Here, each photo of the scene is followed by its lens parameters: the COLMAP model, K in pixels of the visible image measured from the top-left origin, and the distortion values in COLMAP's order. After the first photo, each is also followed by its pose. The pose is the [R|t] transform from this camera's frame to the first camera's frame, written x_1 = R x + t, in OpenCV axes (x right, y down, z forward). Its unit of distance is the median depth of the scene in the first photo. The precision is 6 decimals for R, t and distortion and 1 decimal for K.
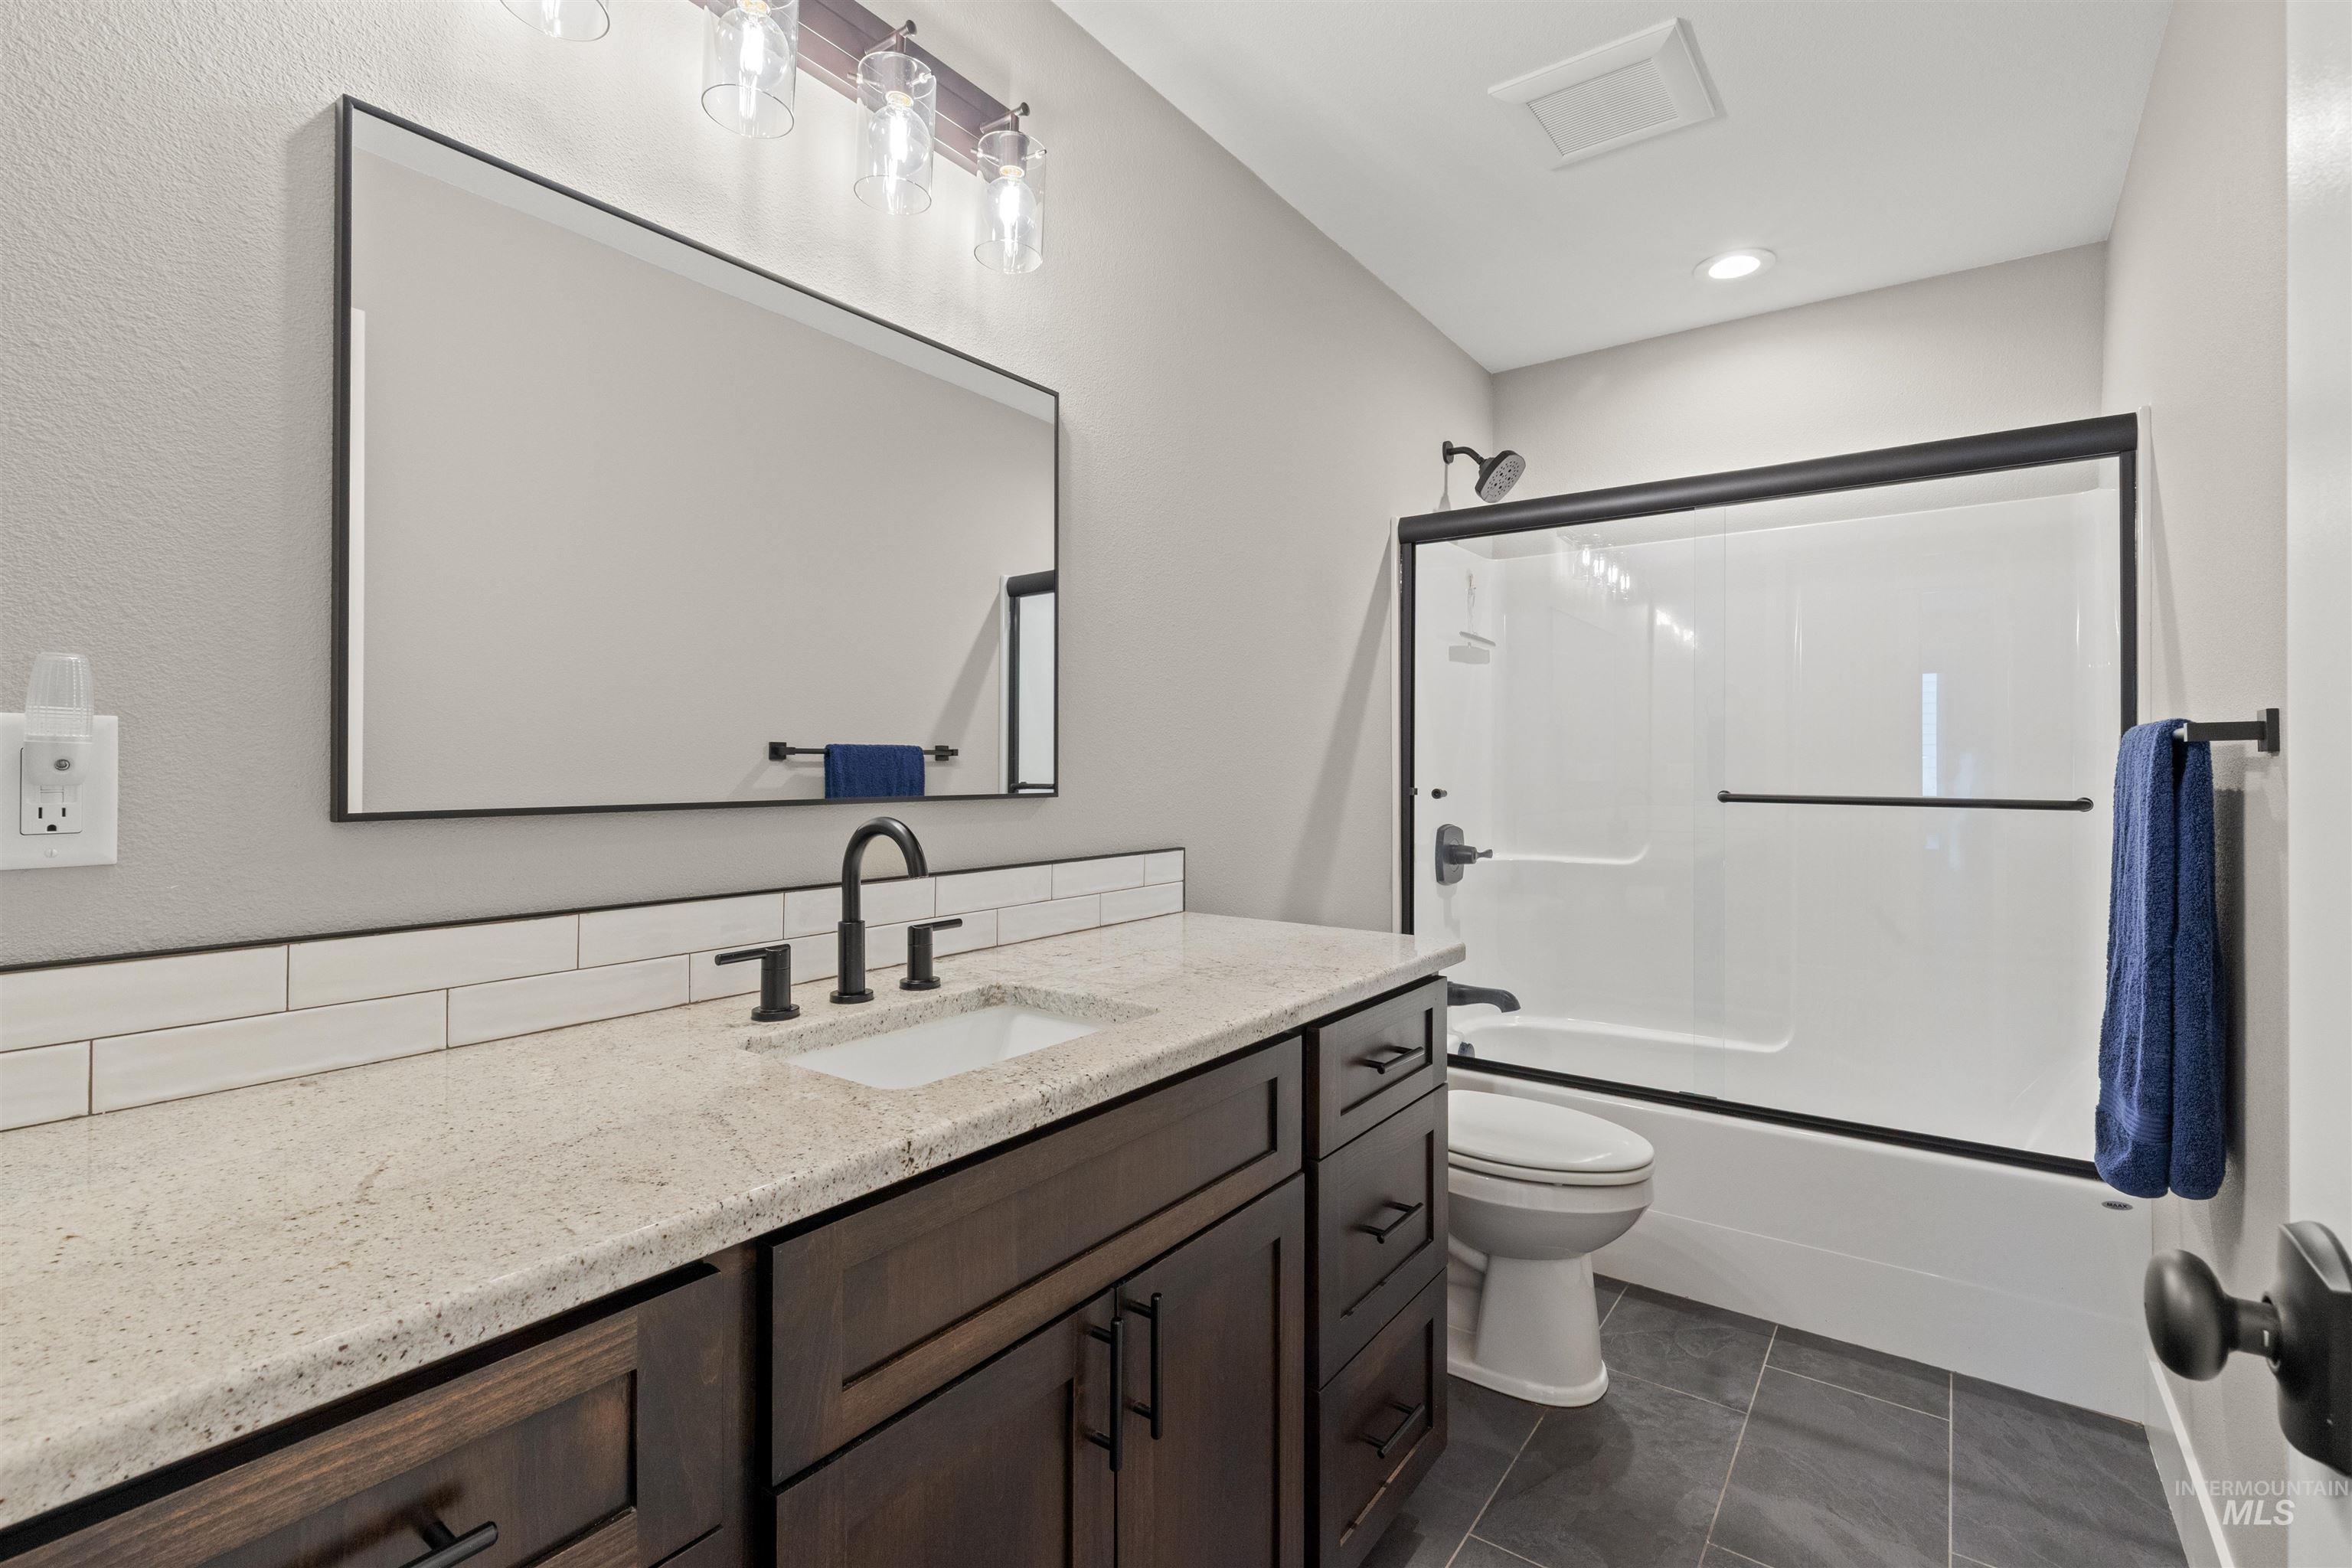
lens RADIAL K [[1063.2, 0, 1173.0], [0, 1063.2, 765.9], [0, 0, 1]] dist [0.000549, -0.000284]
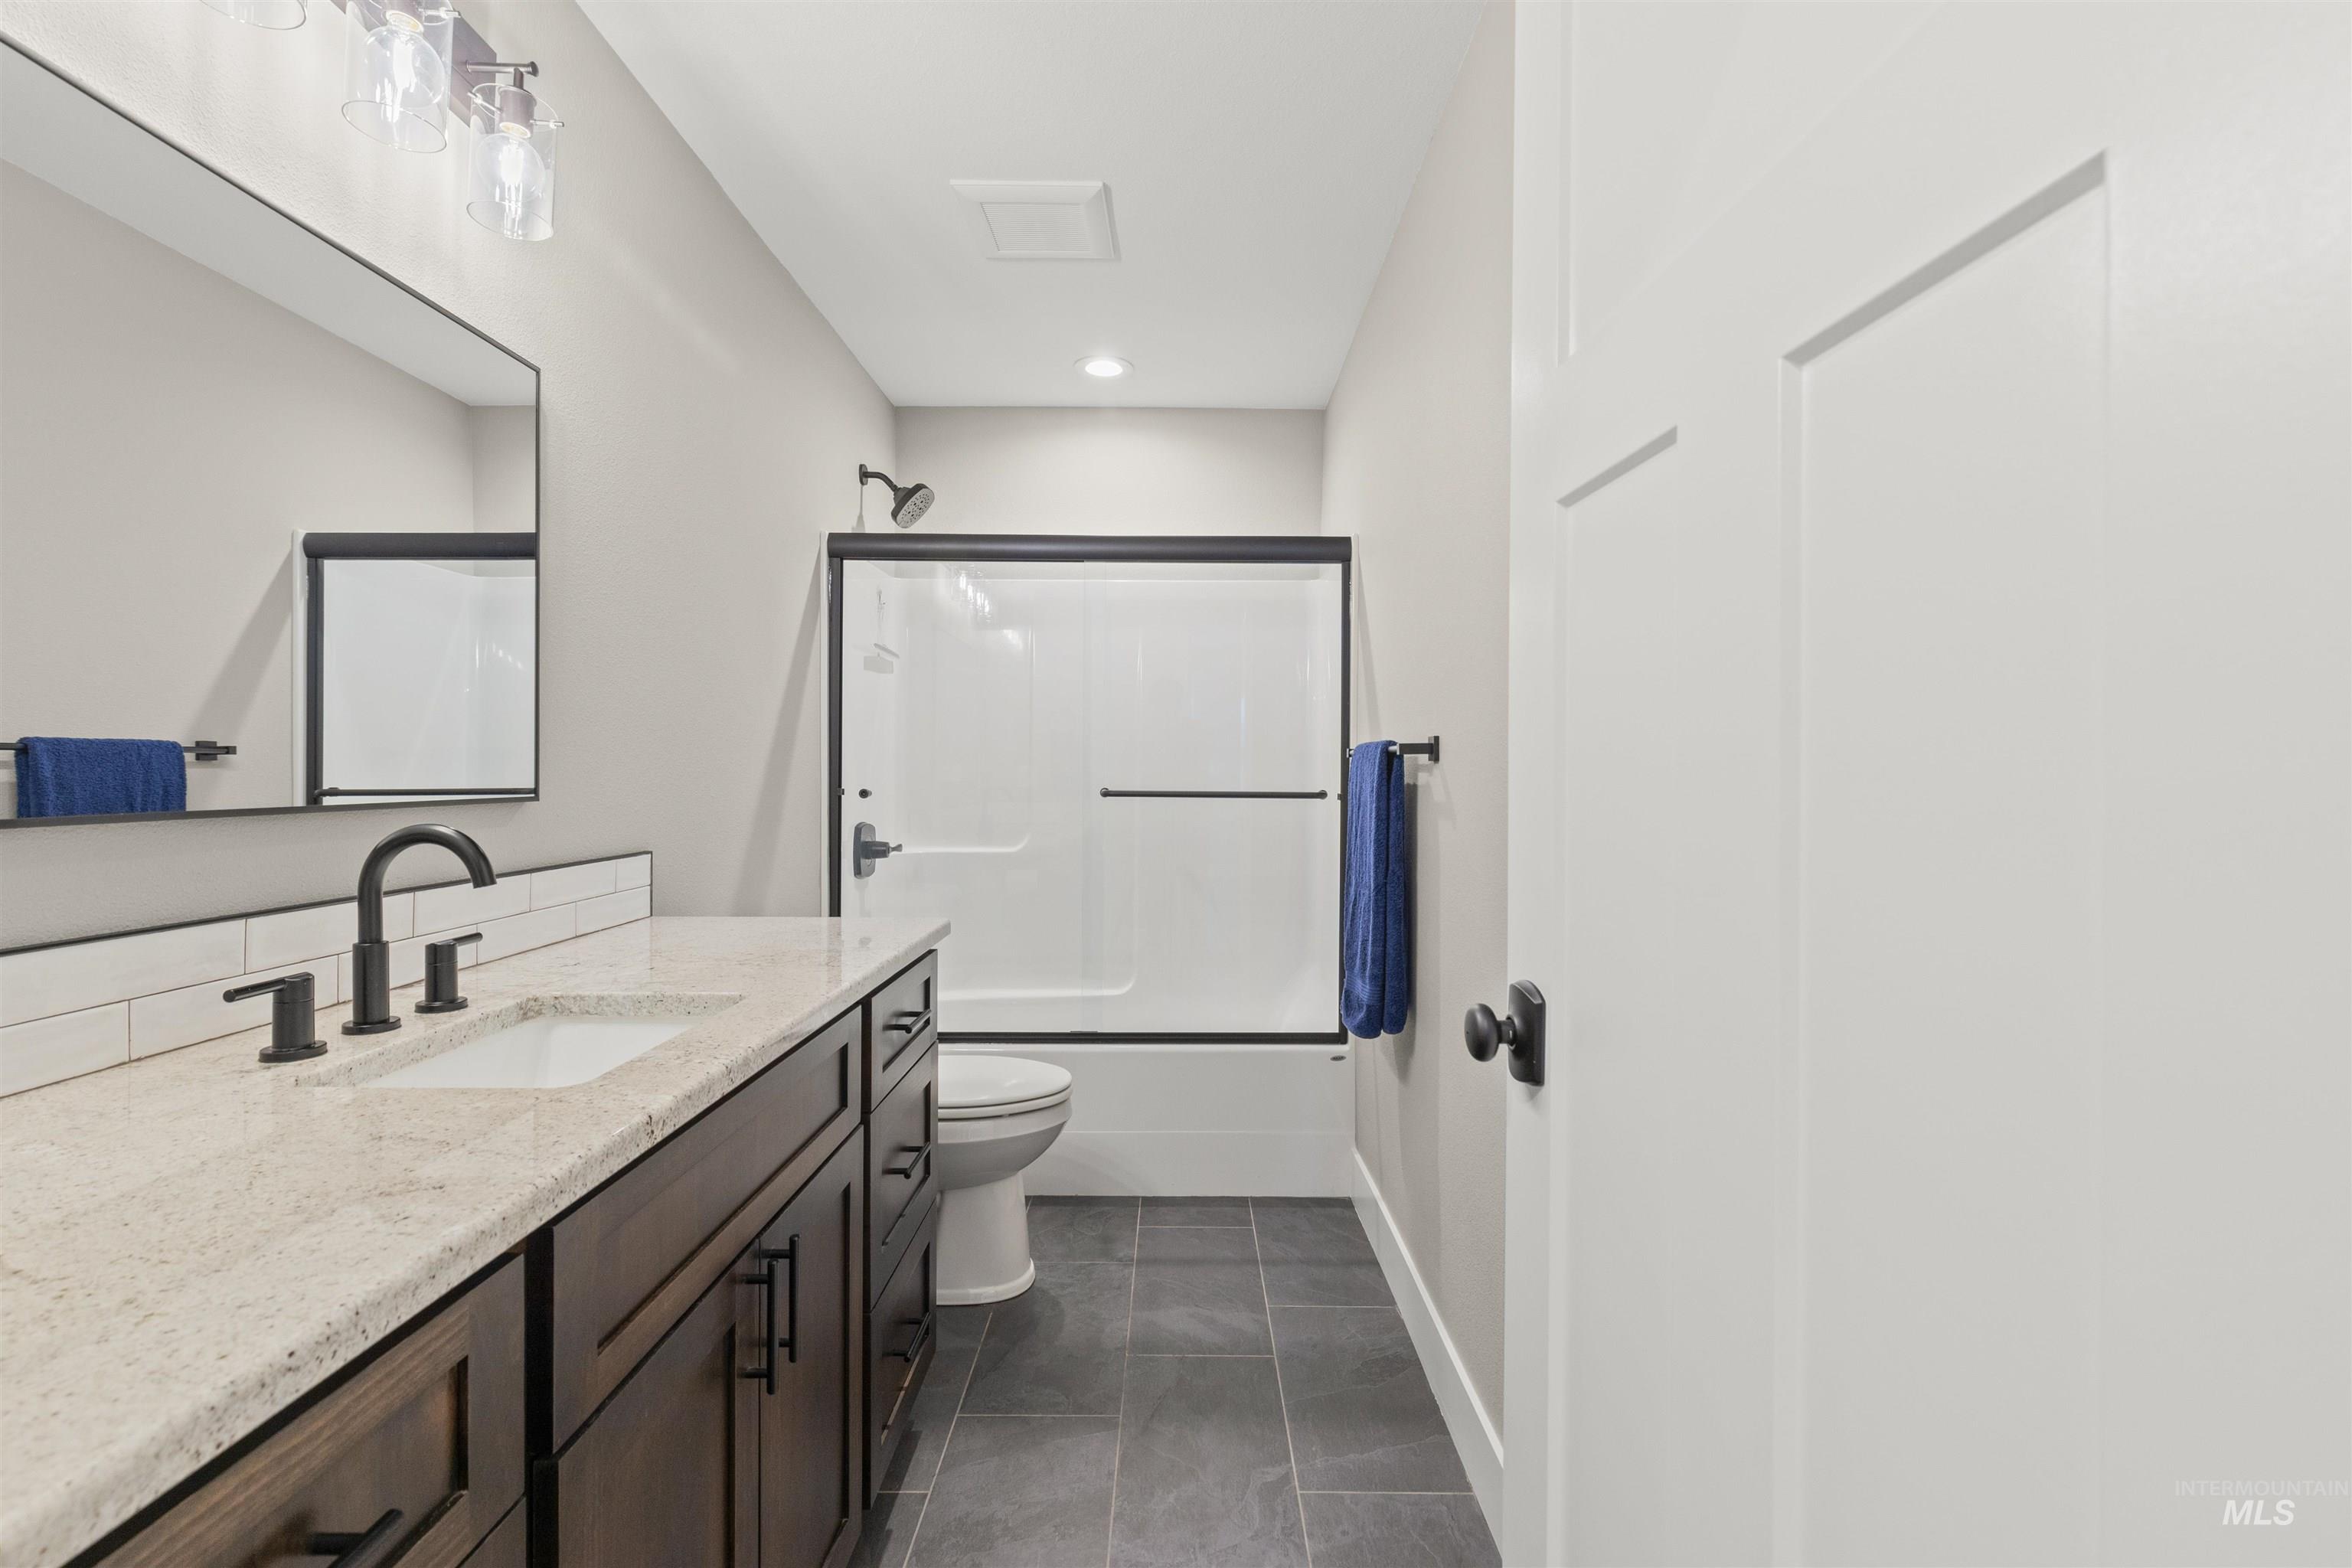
lens RADIAL K [[1057.3, 0, 1173.3], [0, 1057.3, 781.7], [0, 0, 1]] dist [0.000227, -0.000453]
pose [[0.808056, -0.006350, 0.589072, -0.221912], [-0.001736, 0.999912, 0.013160, -0.001082], [-0.589103, -0.011657, 0.807974, -0.089745]]
